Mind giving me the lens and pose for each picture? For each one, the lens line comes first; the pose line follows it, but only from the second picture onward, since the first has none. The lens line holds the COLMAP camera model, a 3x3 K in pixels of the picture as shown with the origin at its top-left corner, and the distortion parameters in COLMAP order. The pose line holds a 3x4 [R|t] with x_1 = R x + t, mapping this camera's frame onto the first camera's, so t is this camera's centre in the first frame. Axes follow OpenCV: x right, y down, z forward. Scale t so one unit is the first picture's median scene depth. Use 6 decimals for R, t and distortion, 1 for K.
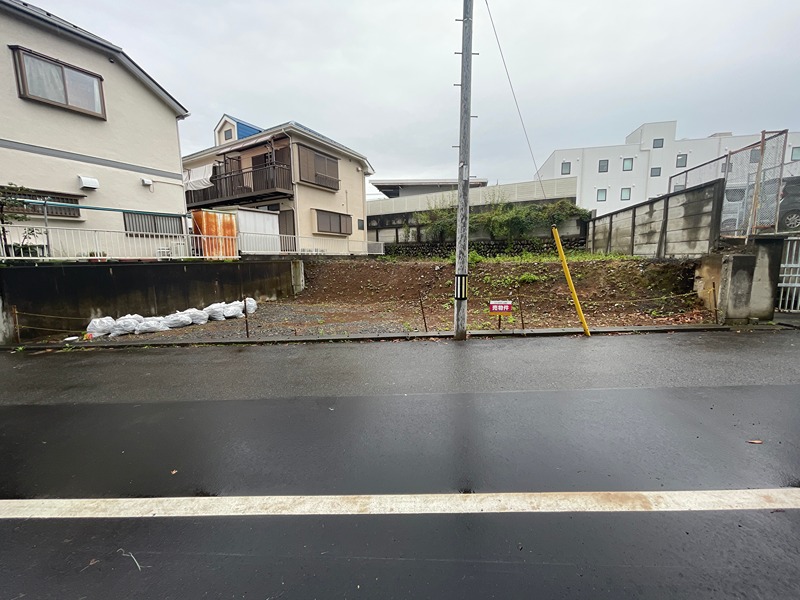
lens RADIAL K [[329.9, 0, 401.1], [0, 329.9, 298.2], [0, 0, 1]] dist [-0.002366, -0.002032]
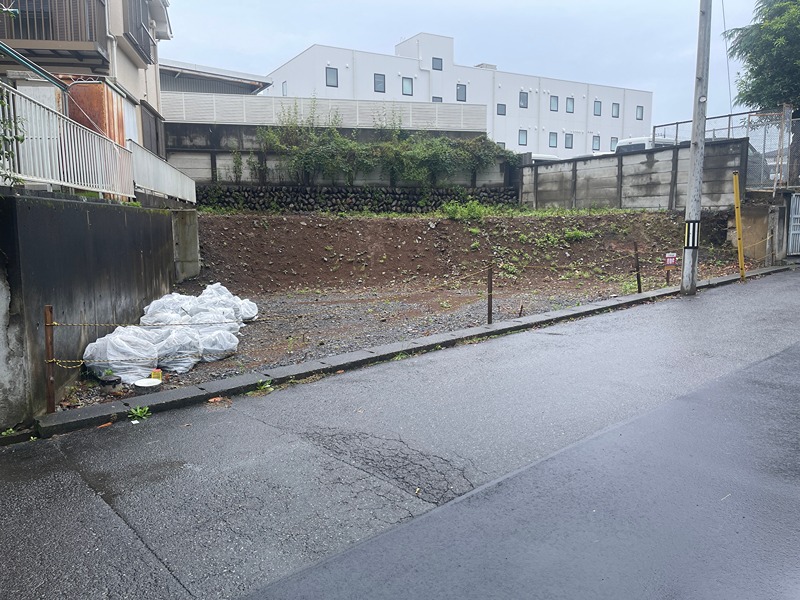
lens RADIAL K [[603.5, 0, 415.4], [0, 603.5, 299.6], [0, 0, 1]] dist [0.062141, -0.050507]
pose [[0.737134, -0.079980, 0.670996, -0.910470], [0.076684, 0.996457, 0.034531, 0.016421], [-0.671381, 0.026000, 0.740656, 0.170837]]
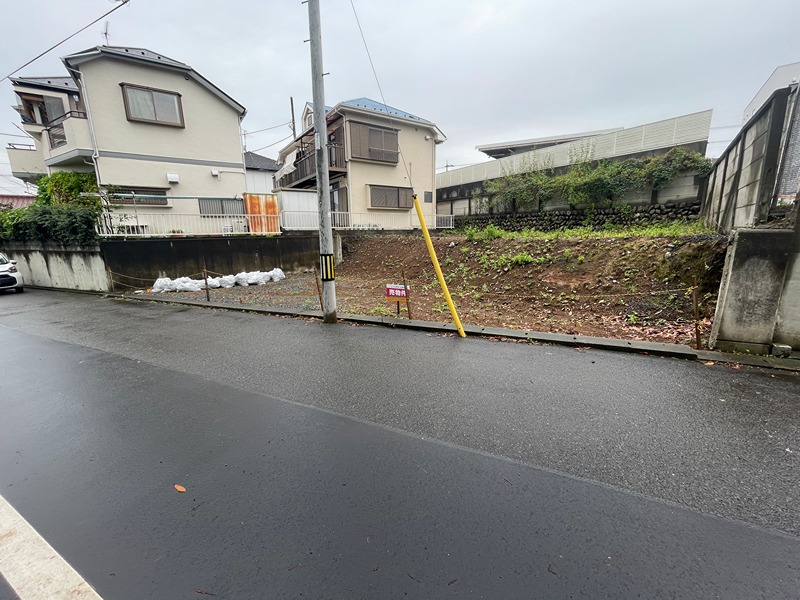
lens RADIAL K [[329.9, 0, 396.8], [0, 329.9, 299.9], [0, 0, 1]] dist [-0.002366, -0.002032]
pose [[0.897971, 0.085068, -0.431755, 0.466069], [-0.047420, 0.994130, 0.097249, -0.025499], [0.437493, -0.066853, 0.896733, 0.141900]]
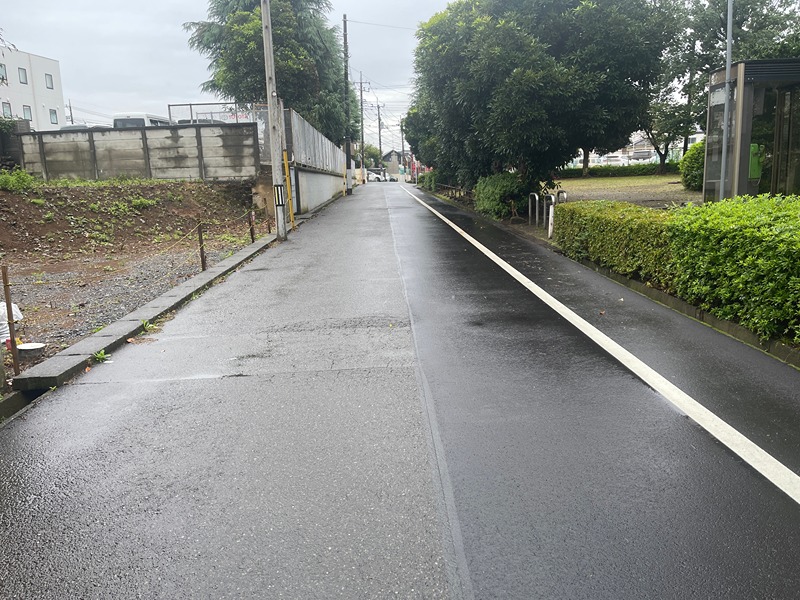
lens RADIAL K [[603.5, 0, 403.7], [0, 603.5, 297.6], [0, 0, 1]] dist [0.062141, -0.050507]
pose [[-0.044523, -0.170407, 0.984367, -1.258783], [0.152129, 0.972696, 0.175267, 0.006338], [-0.987357, 0.157555, -0.017384, 0.384053]]
